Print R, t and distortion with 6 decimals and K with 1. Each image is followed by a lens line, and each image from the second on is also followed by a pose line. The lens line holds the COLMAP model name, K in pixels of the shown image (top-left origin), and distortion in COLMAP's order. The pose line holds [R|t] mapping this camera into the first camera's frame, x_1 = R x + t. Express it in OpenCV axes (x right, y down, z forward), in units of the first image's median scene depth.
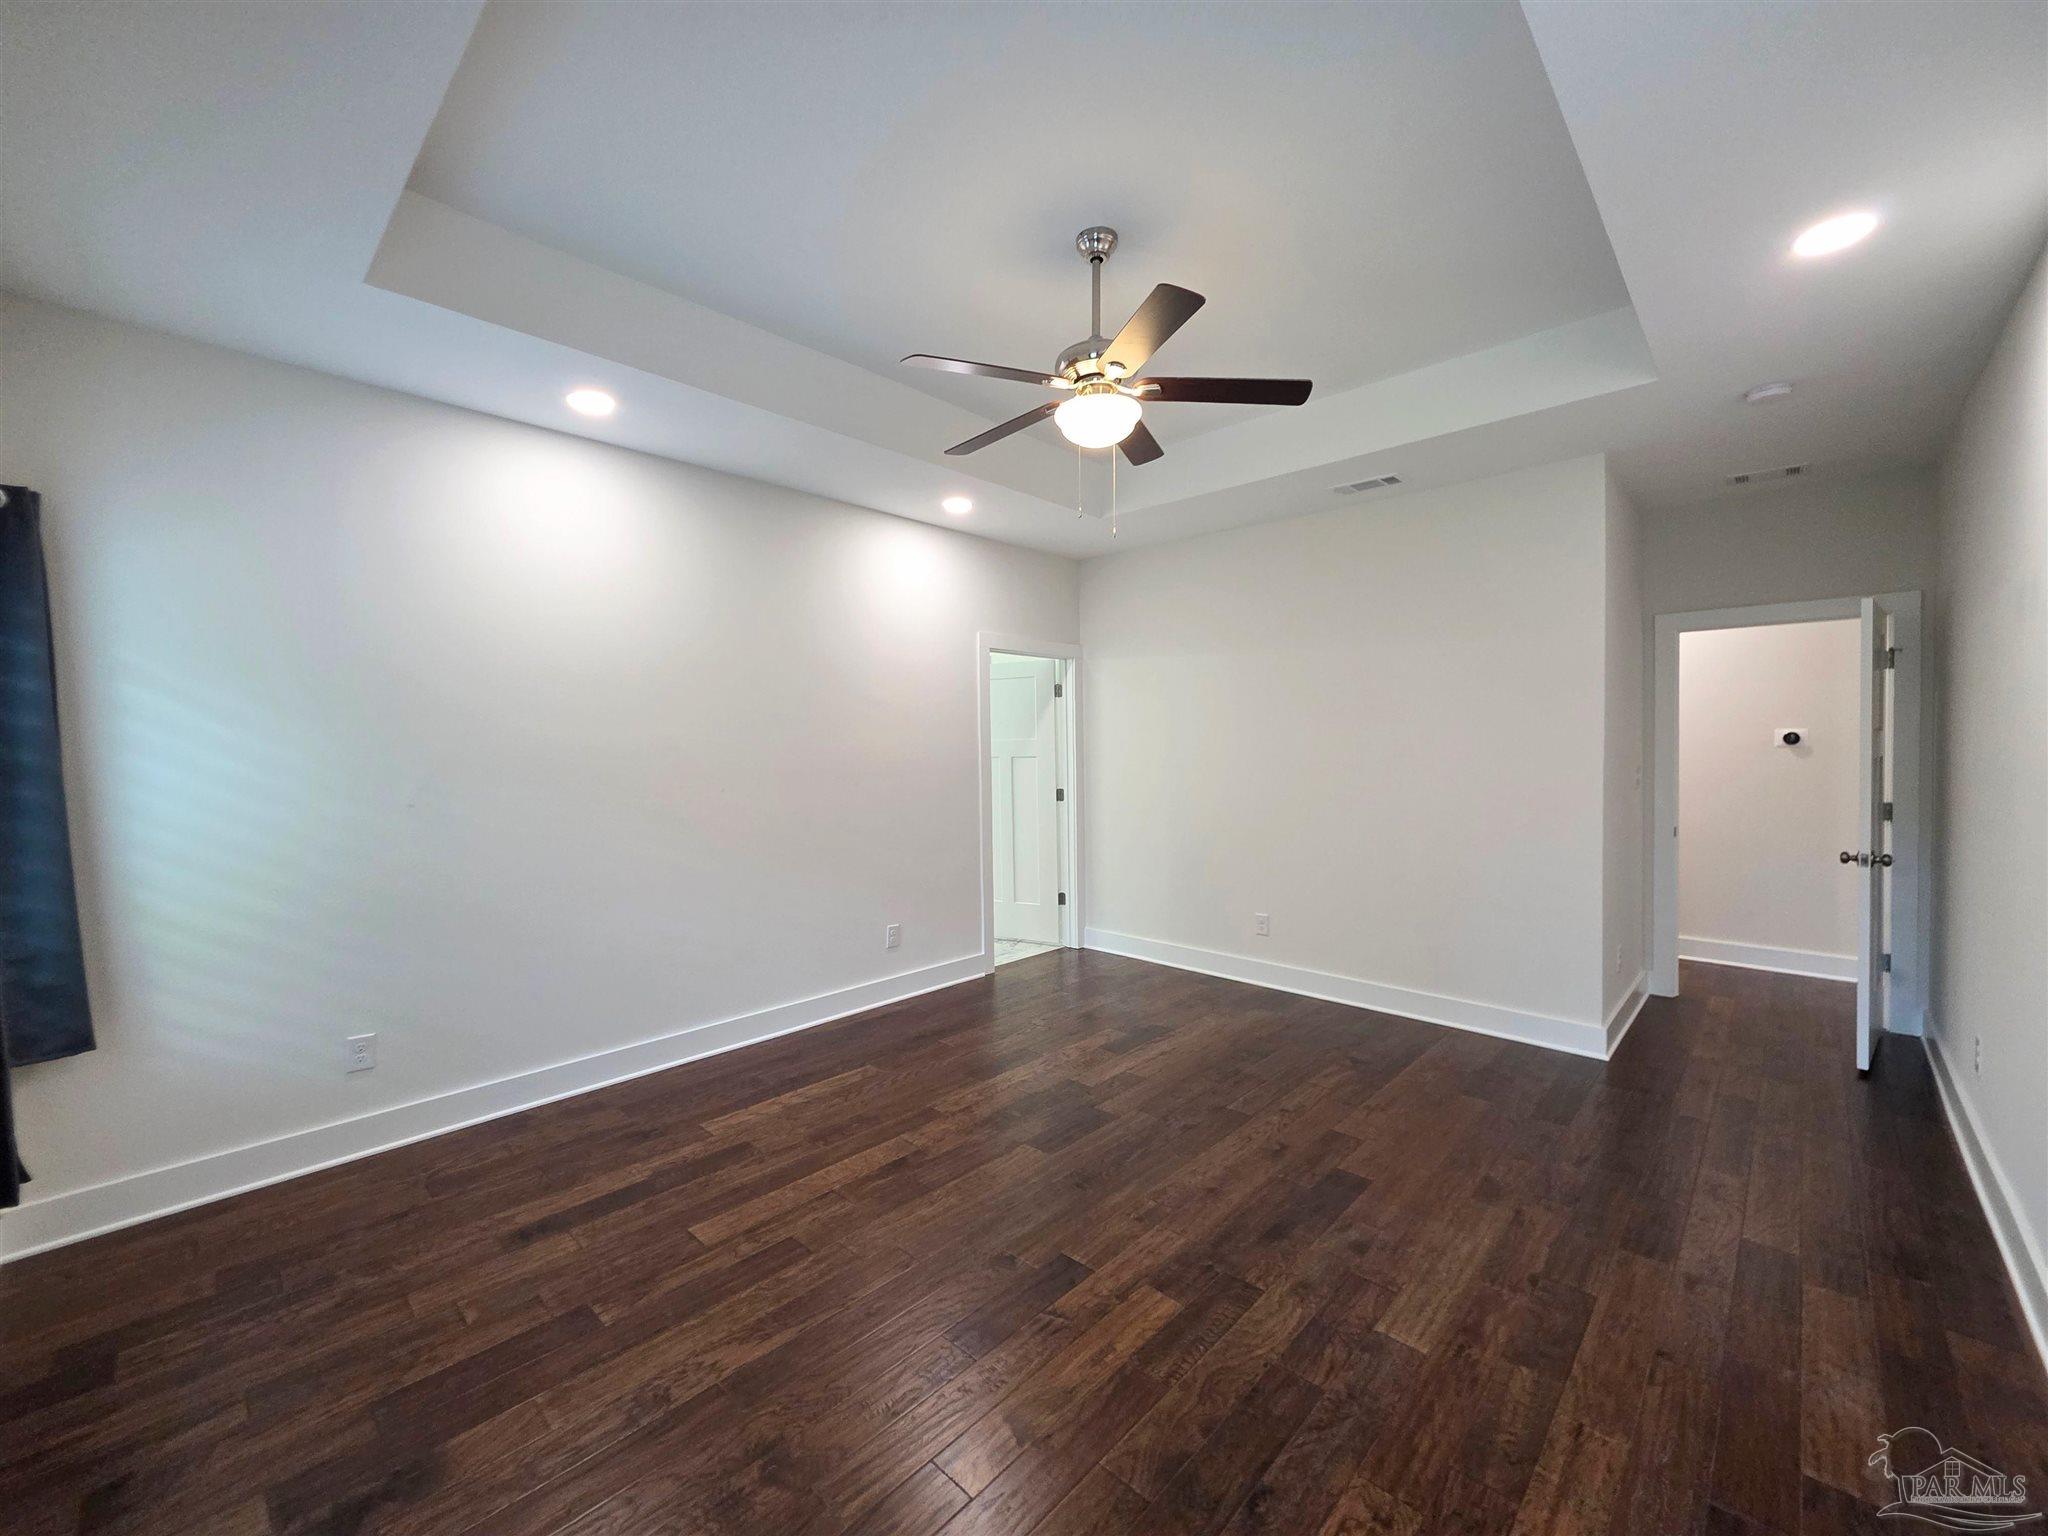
lens RADIAL K [[834.6, 0, 1026.4], [0, 834.6, 757.5], [0, 0, 1]] dist [-0.000586, 0.000111]
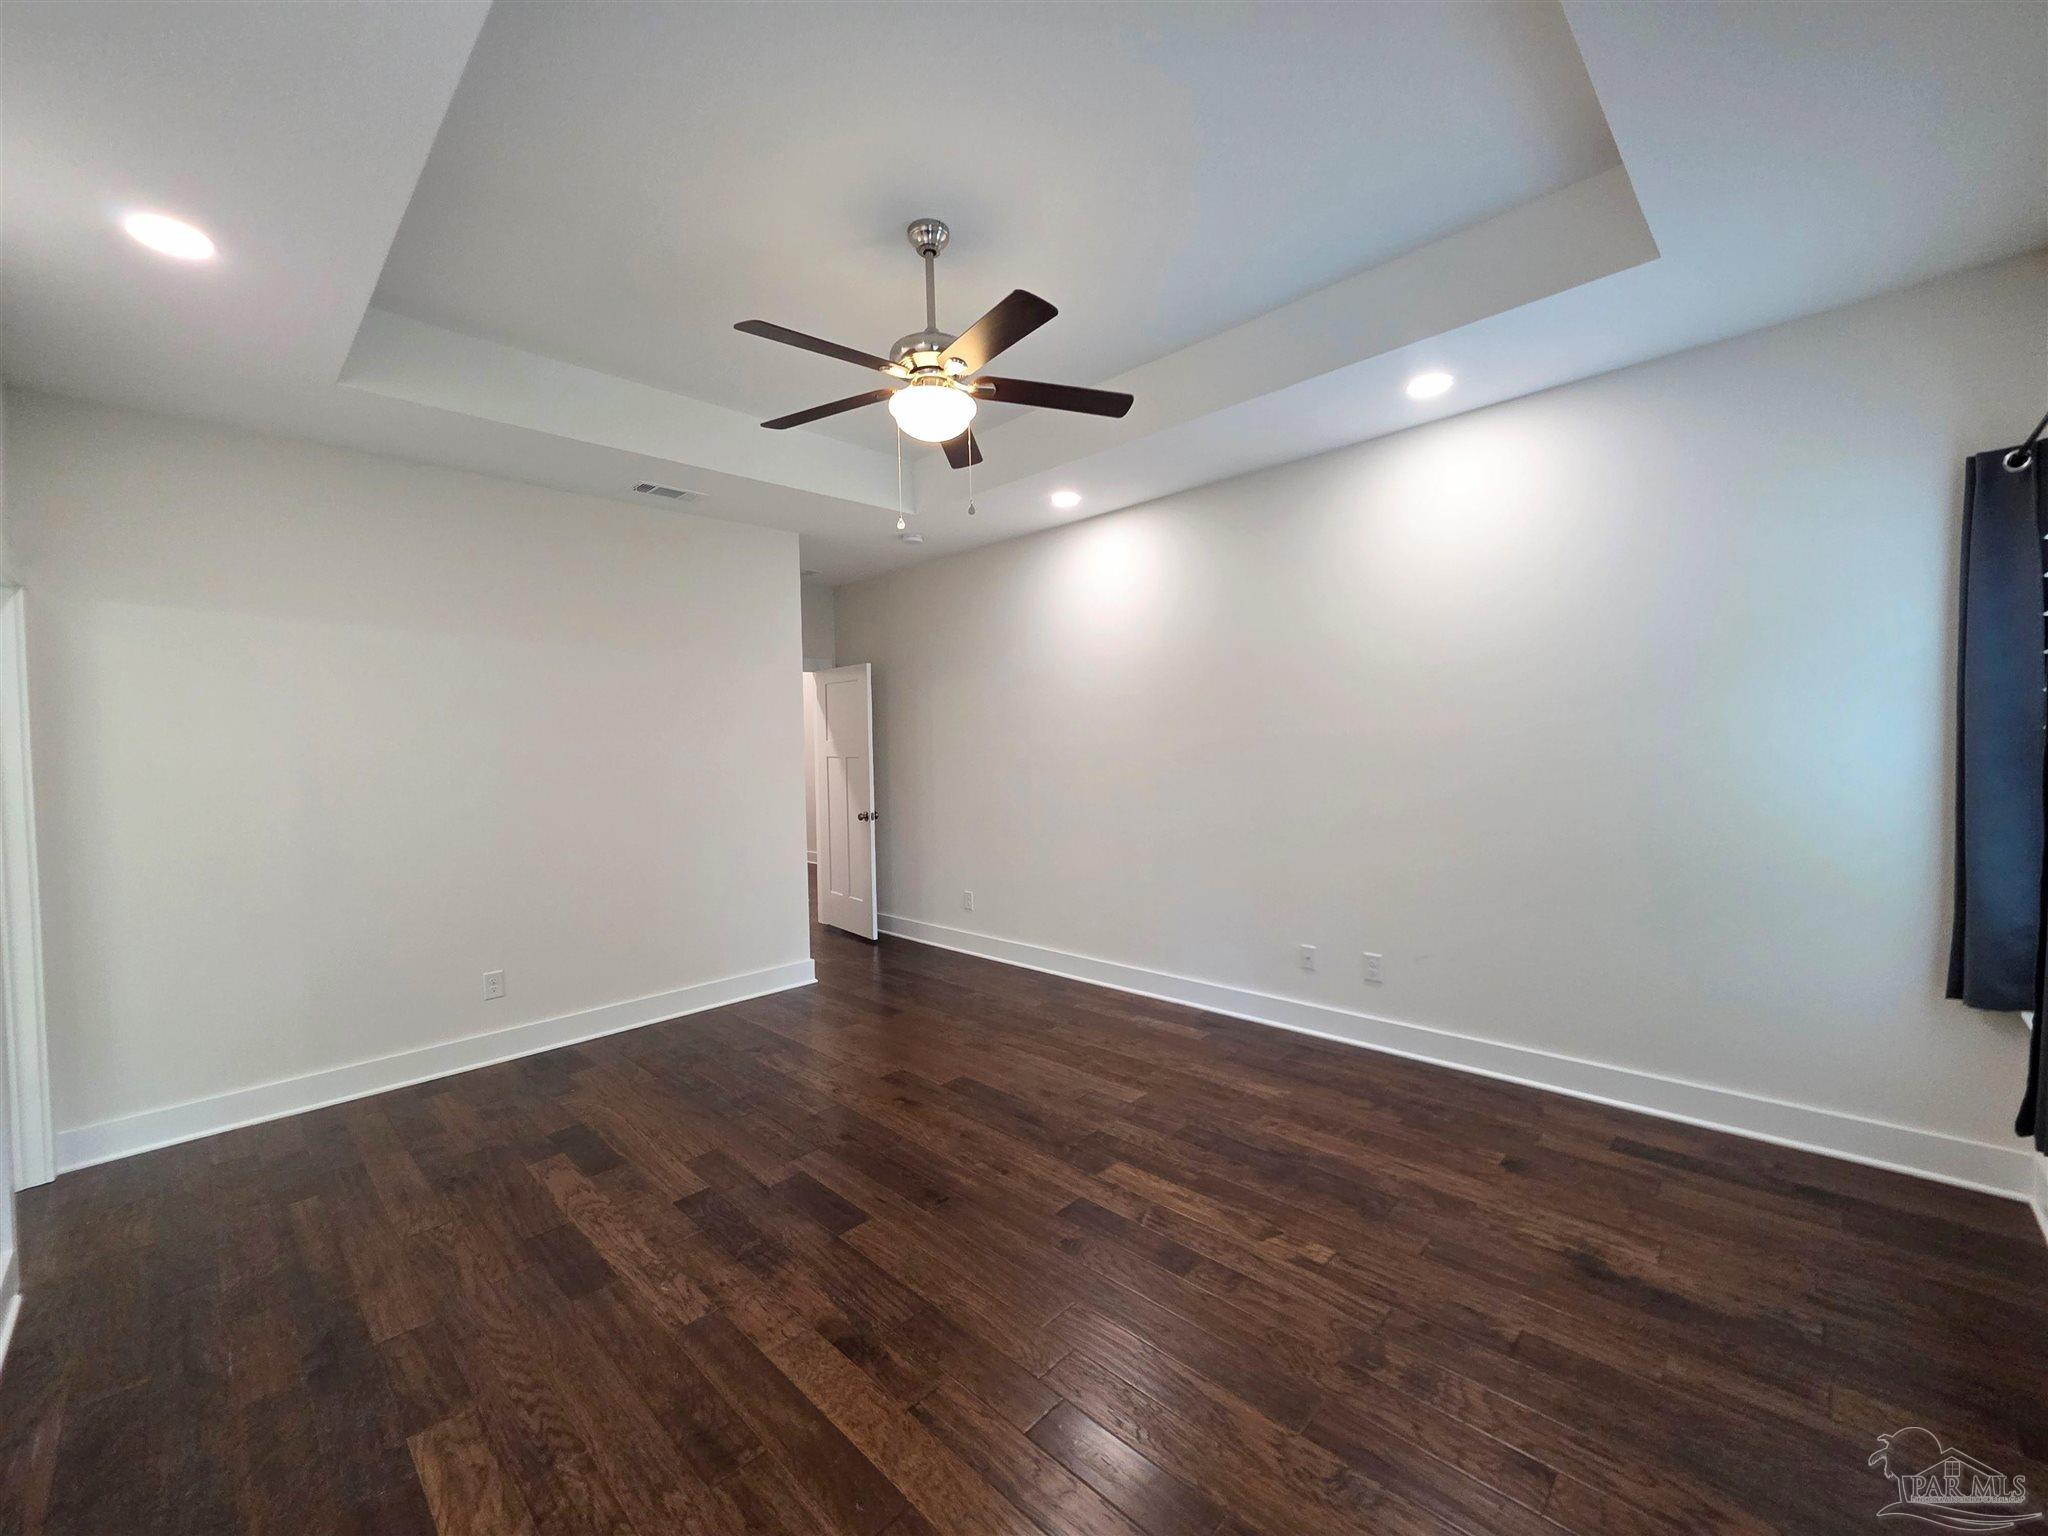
lens RADIAL K [[834.6, 0, 1026.4], [0, 834.6, 757.5], [0, 0, 1]] dist [-0.000586, 0.000111]
pose [[0.006057, -0.011392, 0.999917, -0.943420], [0.044617, 0.998942, 0.011111, 0.004751], [-0.998986, 0.044546, 0.006558, 0.943388]]
